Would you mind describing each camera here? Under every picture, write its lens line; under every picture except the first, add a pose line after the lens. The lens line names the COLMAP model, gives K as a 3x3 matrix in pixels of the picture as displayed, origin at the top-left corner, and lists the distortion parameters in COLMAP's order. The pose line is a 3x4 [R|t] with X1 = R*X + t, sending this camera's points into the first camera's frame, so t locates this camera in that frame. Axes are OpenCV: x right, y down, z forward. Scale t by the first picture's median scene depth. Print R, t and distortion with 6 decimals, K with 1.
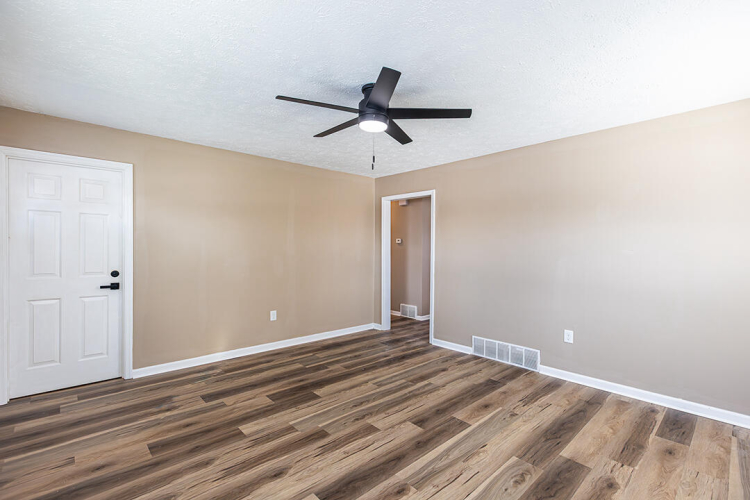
lens RADIAL K [[346.2, 0, 375.0], [0, 346.2, 250.0], [0, 0, 1]] dist [-0.000809, -0.000188]
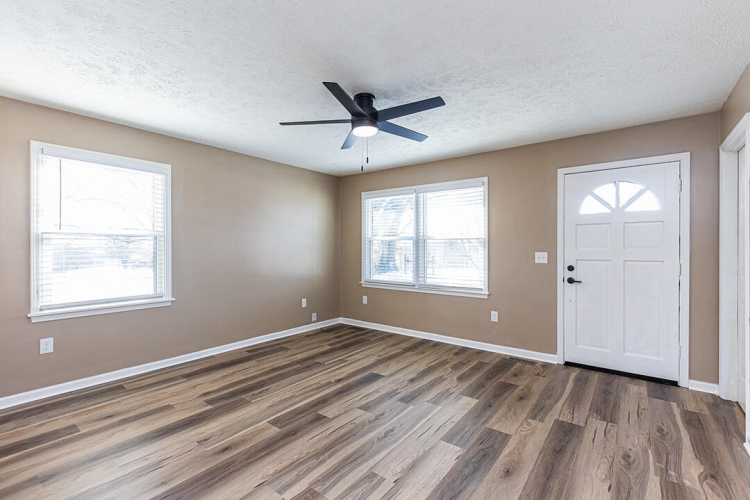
lens RADIAL K [[340.6, 0, 376.4], [0, 340.6, 248.2], [0, 0, 1]] dist [0.001315, 0.000199]
pose [[-0.985512, -0.006666, -0.169472, 0.115681], [-0.007250, 0.999970, 0.002828, 0.001139], [0.169448, 0.004016, -0.985531, 1.693742]]
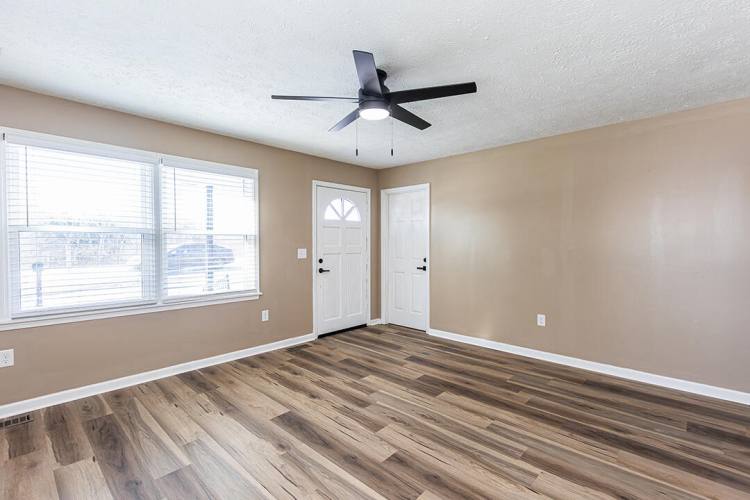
lens RADIAL K [[340.6, 0, 376.4], [0, 340.6, 248.2], [0, 0, 1]] dist [0.001315, 0.000199]
pose [[0.073631, 0.011437, -0.997220, 0.775938], [-0.002493, 0.999933, 0.011284, -0.004341], [0.997282, 0.001655, 0.073655, 0.755183]]
